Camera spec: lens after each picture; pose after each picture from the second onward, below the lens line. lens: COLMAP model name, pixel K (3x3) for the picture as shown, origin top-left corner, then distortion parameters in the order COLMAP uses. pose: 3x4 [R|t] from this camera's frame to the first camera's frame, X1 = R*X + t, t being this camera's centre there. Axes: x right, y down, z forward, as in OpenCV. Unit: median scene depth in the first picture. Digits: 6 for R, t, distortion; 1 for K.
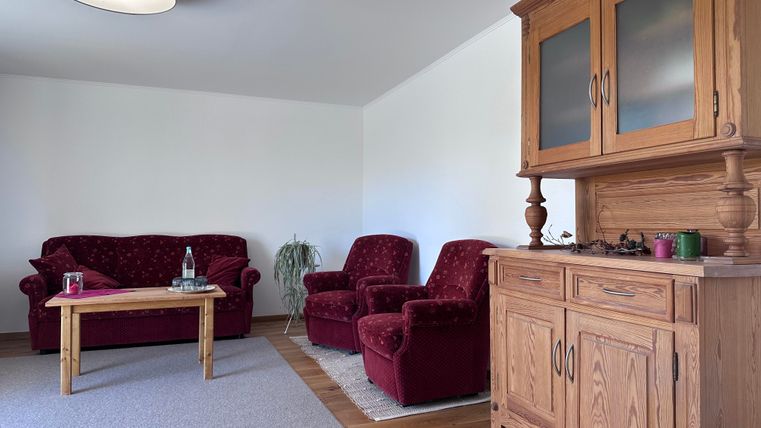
lens RADIAL K [[530.3, 0, 380.2], [0, 530.3, 202.5], [0, 0, 1]] dist [0.057971, -0.067840]
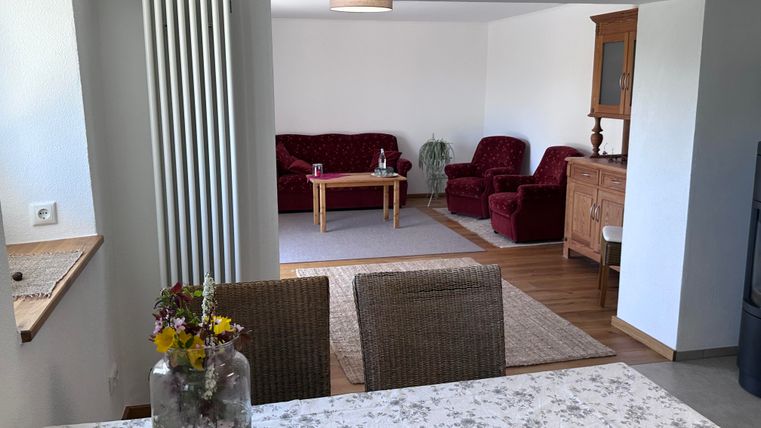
lens RADIAL K [[692.2, 0, 385.6], [0, 692.2, 210.9], [0, 0, 1]] dist [0.116084, -0.012114]
pose [[0.990733, 0.024929, -0.133514, -0.067593], [0.004803, 0.975967, 0.217864, -0.191218], [0.135736, -0.216486, 0.966804, -1.066025]]
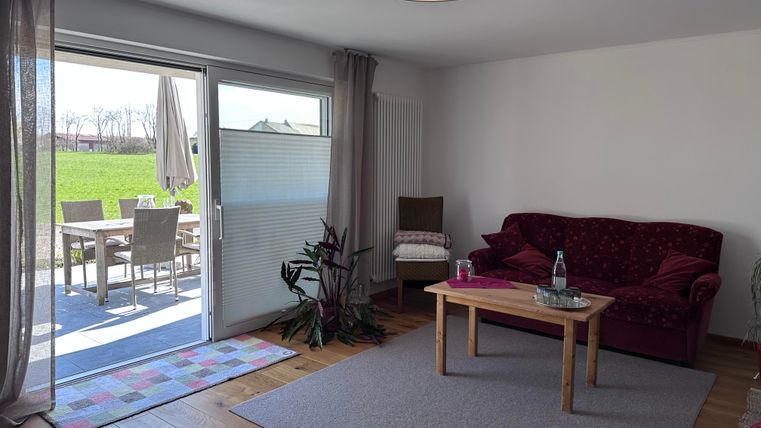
lens RADIAL K [[530.3, 0, 385.1], [0, 530.3, 210.4], [0, 0, 1]] dist [0.057971, -0.067840]
pose [[0.487176, 0.083159, -0.869335, 0.240978], [0.021806, 0.993987, 0.107303, -0.079330], [0.873031, -0.071232, 0.482433, 0.361688]]
